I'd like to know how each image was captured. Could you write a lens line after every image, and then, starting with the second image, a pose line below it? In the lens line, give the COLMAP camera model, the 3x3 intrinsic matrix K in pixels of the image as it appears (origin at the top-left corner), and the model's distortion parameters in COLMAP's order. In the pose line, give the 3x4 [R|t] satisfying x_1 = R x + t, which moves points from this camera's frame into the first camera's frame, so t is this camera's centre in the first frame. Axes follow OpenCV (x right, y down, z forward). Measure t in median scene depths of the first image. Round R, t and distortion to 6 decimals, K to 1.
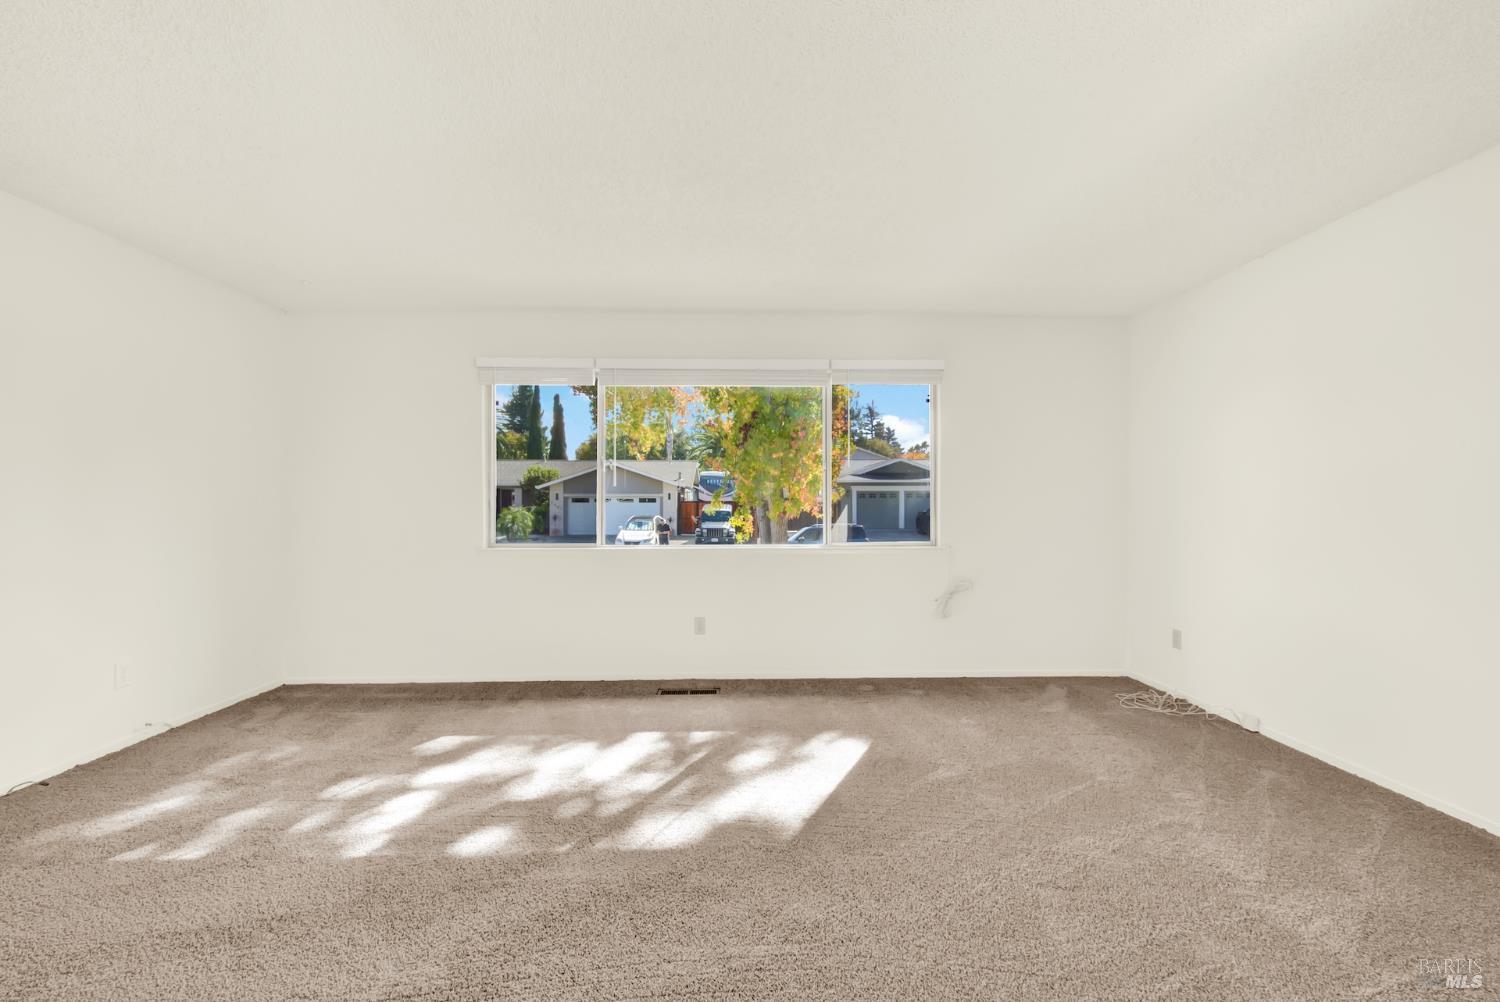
lens RADIAL K [[610.9, 0, 738.9], [0, 610.9, 510.2], [0, 0, 1]] dist [-0.001476, -0.001999]
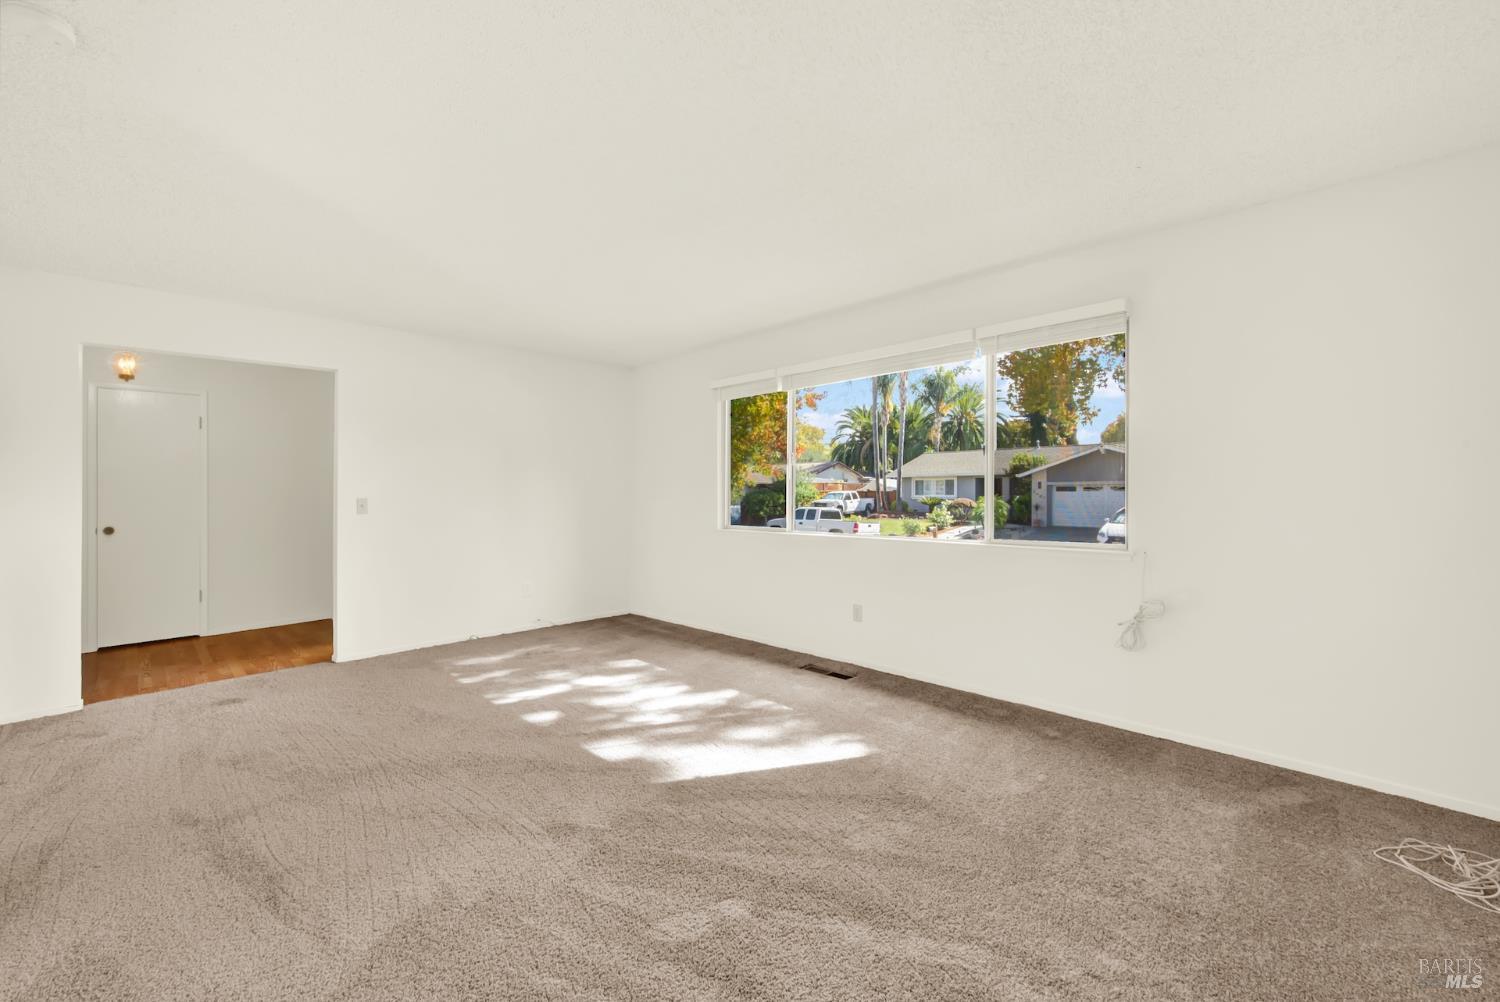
lens RADIAL K [[610.9, 0, 752.7], [0, 610.9, 499.8], [0, 0, 1]] dist [-0.001476, -0.001999]
pose [[0.696694, 0.005961, -0.717344, 0.525850], [-0.004910, 0.999982, 0.003541, -0.004966], [0.717352, 0.001055, 0.696710, 0.159261]]
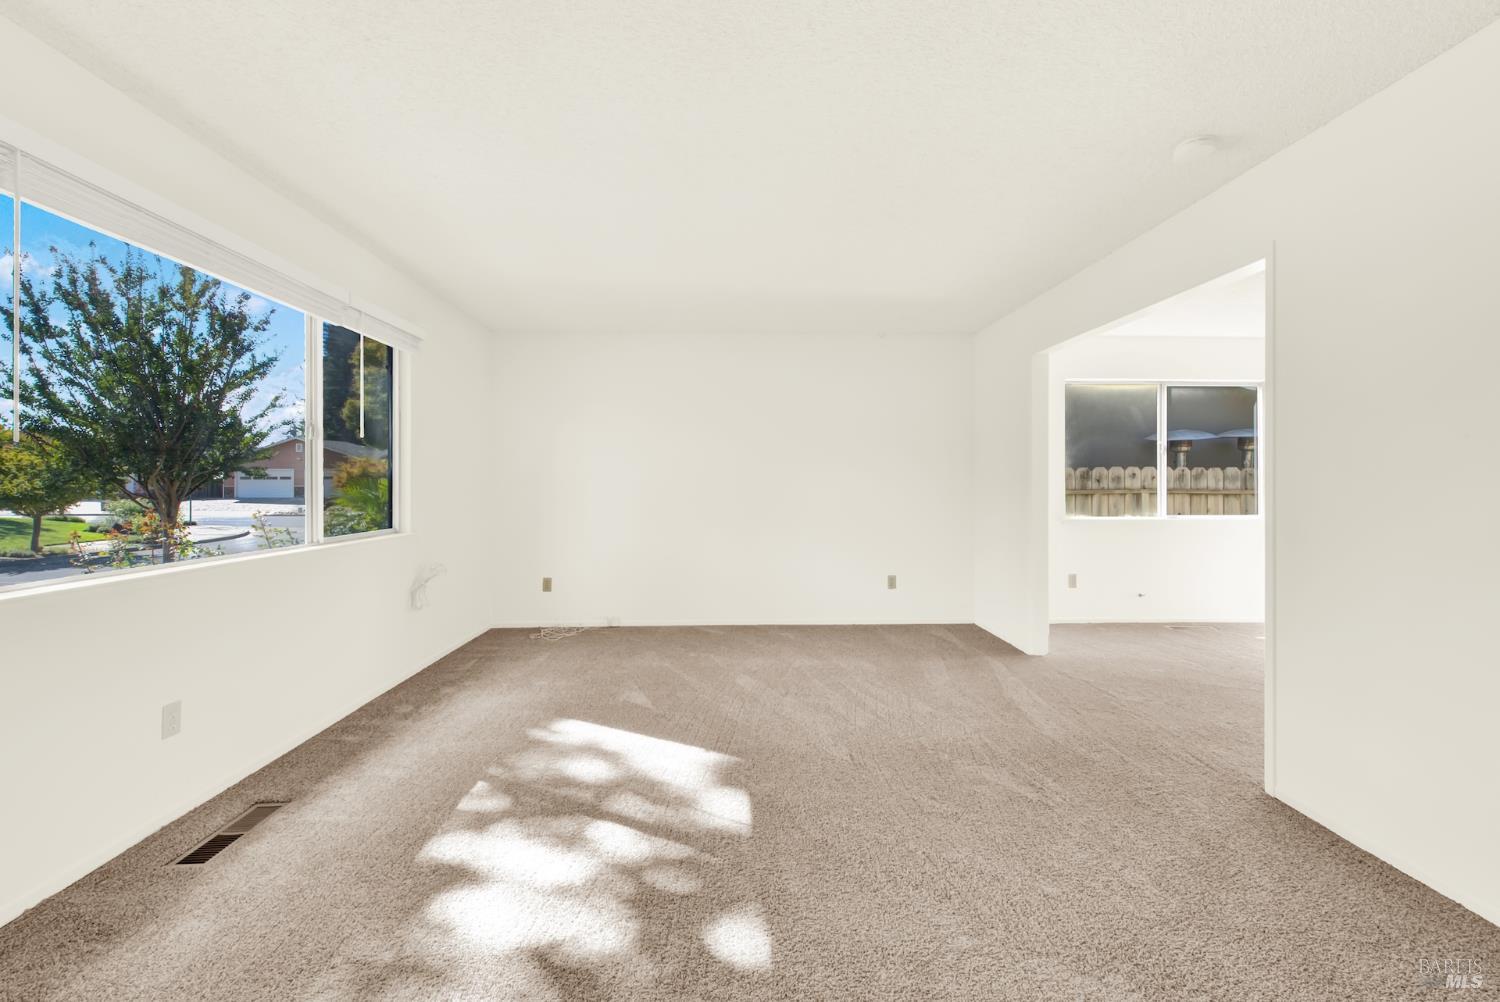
lens RADIAL K [[610.9, 0, 745.0], [0, 610.9, 487.0], [0, 0, 1]] dist [-0.001476, -0.001999]
pose [[-0.023582, -0.001377, 0.999721, -0.583223], [0.012404, 0.999922, 0.001670, -0.005198], [-0.999645, 0.012440, -0.023563, 0.509931]]
